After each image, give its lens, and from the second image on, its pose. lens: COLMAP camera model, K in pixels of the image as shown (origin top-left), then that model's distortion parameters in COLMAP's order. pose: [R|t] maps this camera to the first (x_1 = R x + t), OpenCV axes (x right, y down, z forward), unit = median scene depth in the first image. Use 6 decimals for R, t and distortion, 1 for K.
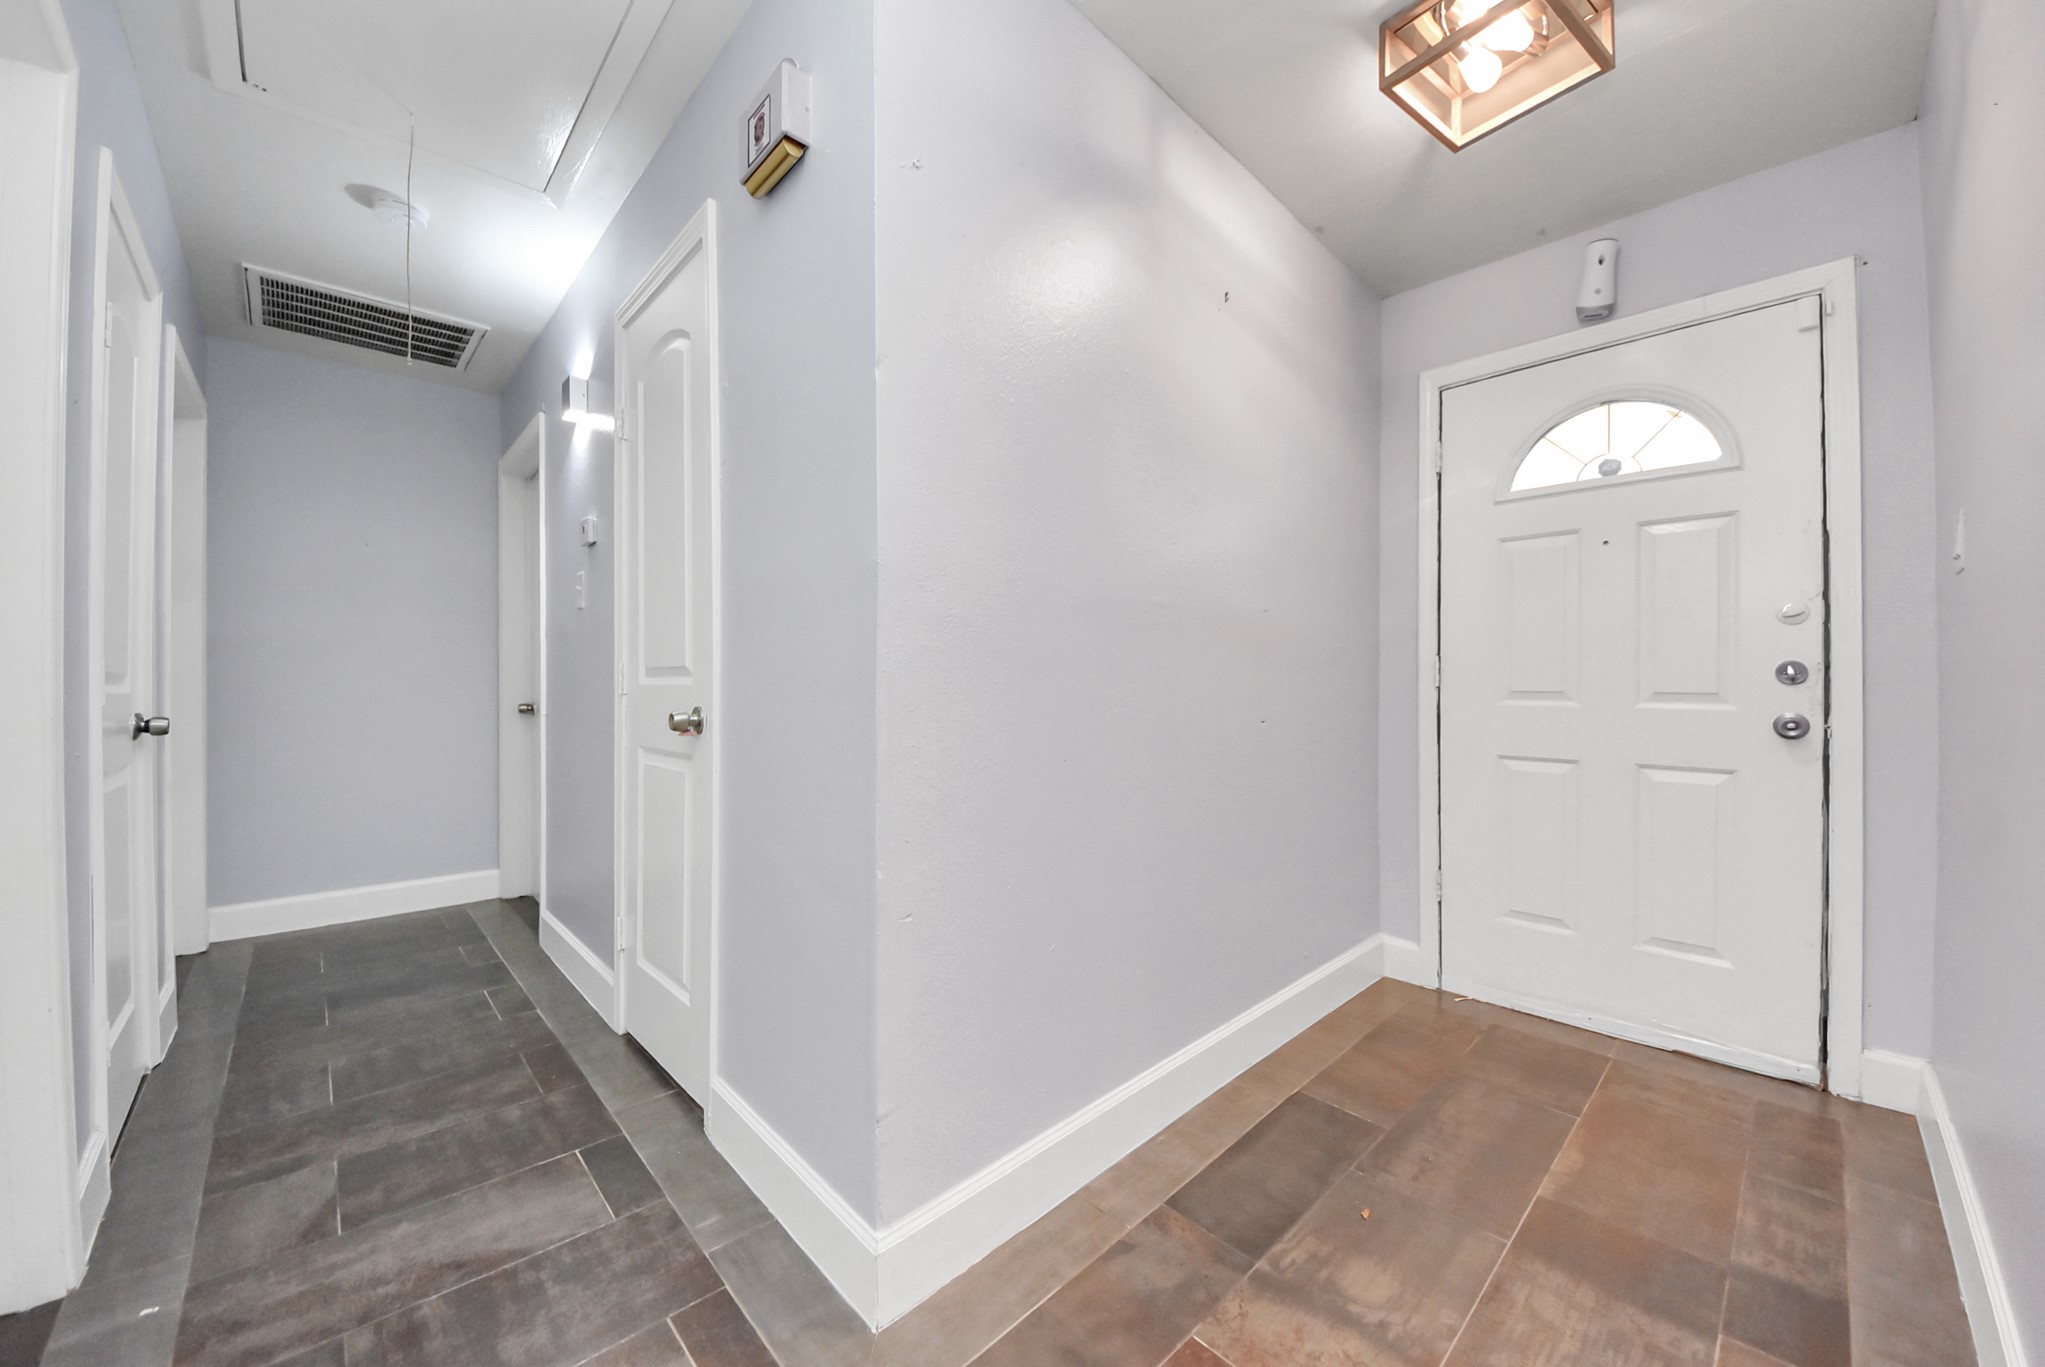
lens RADIAL K [[744.5, 0, 1015.0], [0, 744.5, 683.1], [0, 0, 1]] dist [-0.010409, -0.000552]
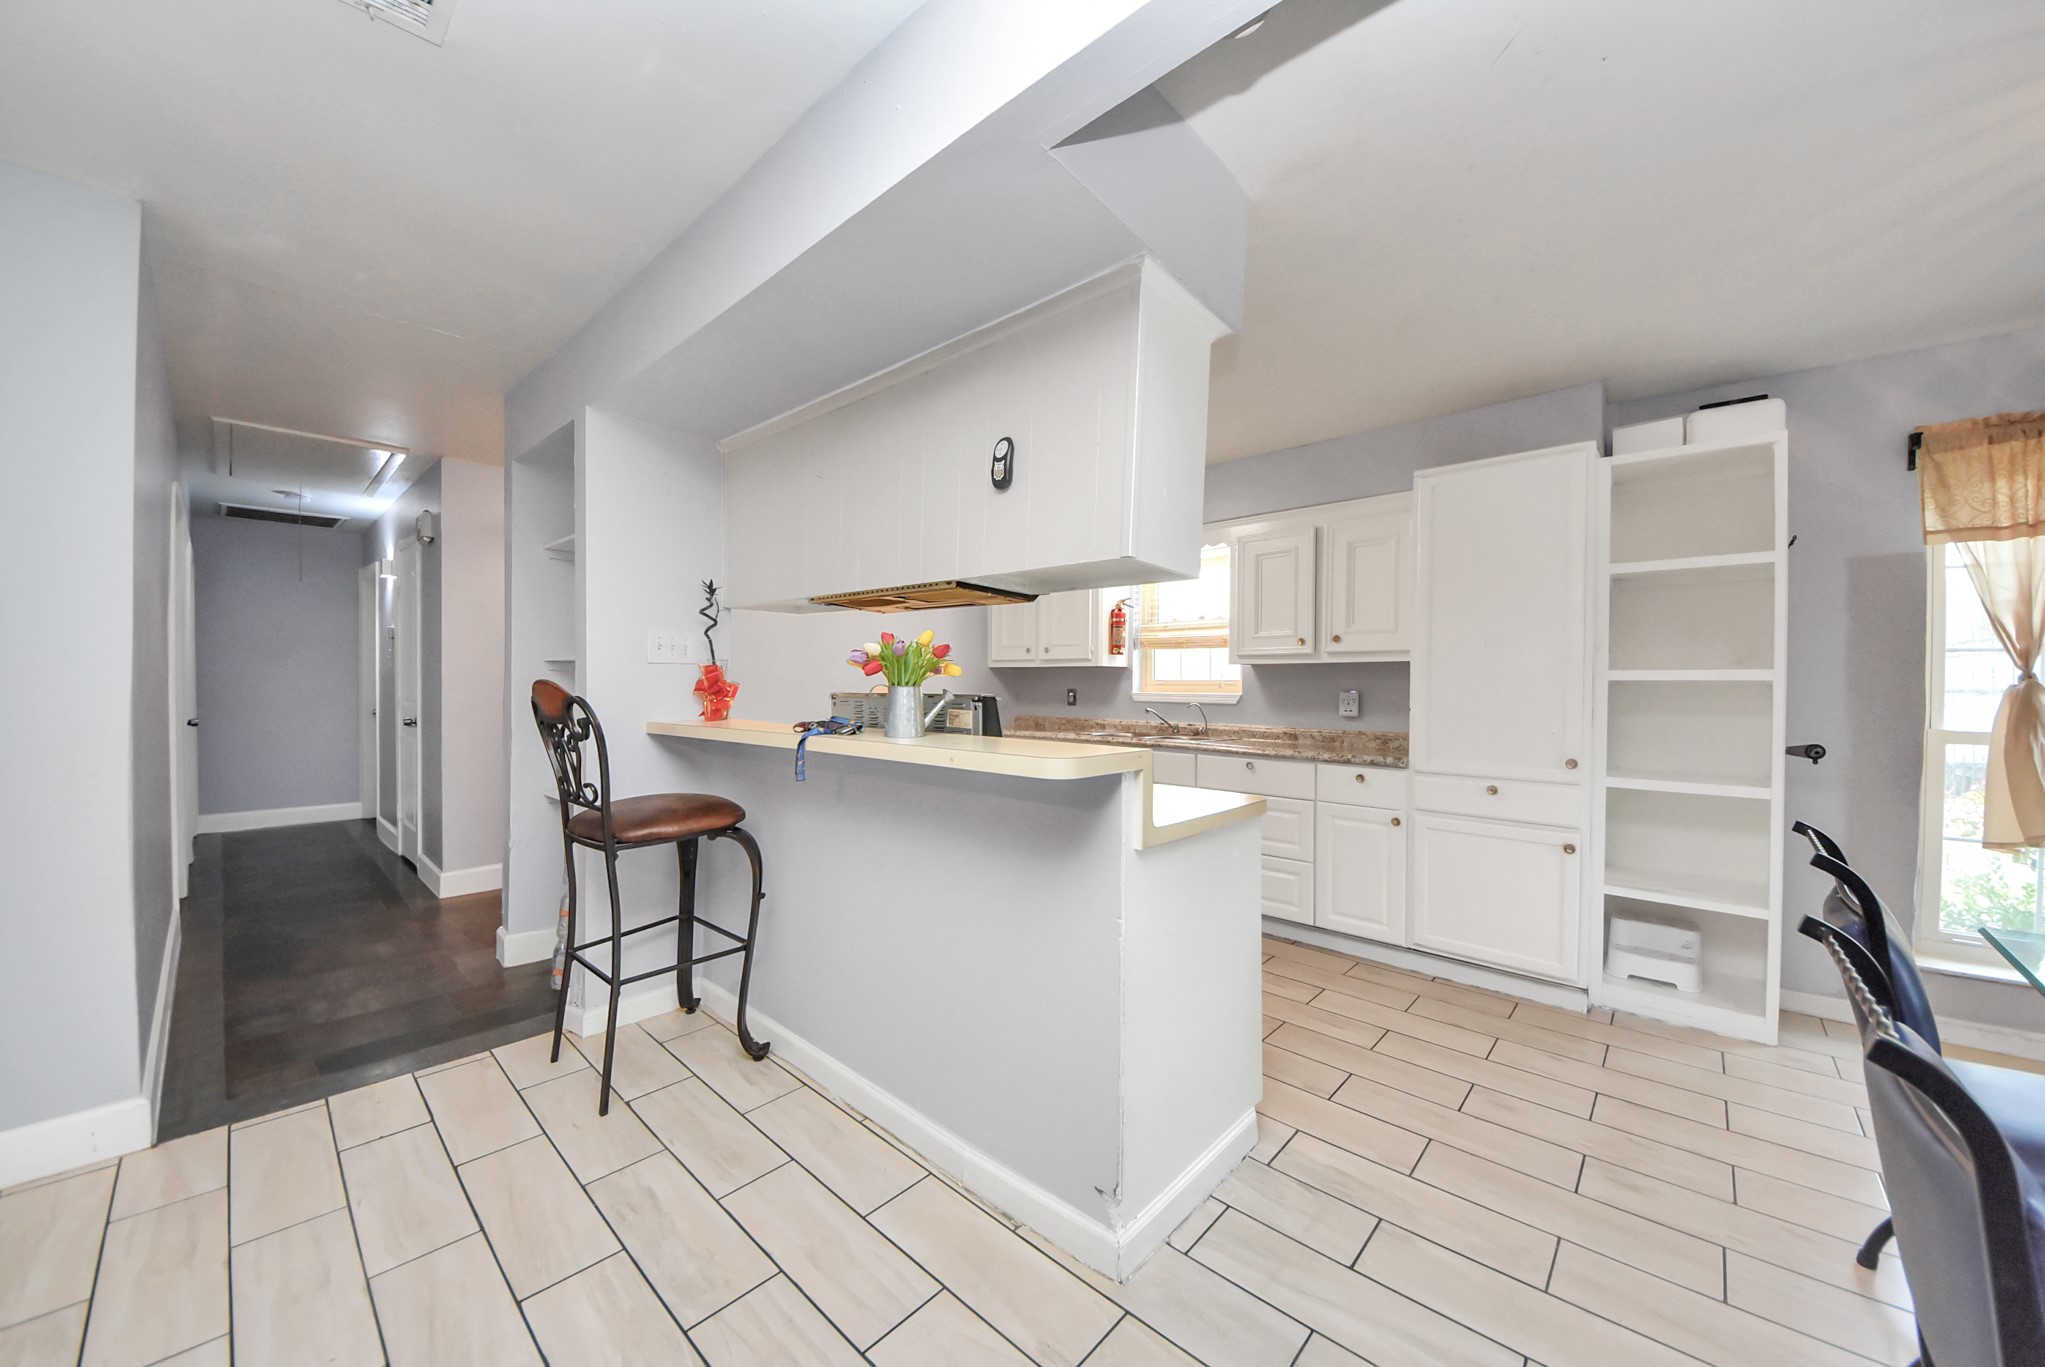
lens RADIAL K [[744.5, 0, 1015.5], [0, 744.5, 691.6], [0, 0, 1]] dist [-0.010409, -0.000552]
pose [[0.998175, 0.002333, 0.060336, 1.131883], [-0.003346, 0.999855, 0.016695, -0.078478], [-0.060288, -0.016867, 0.998039, -1.282533]]
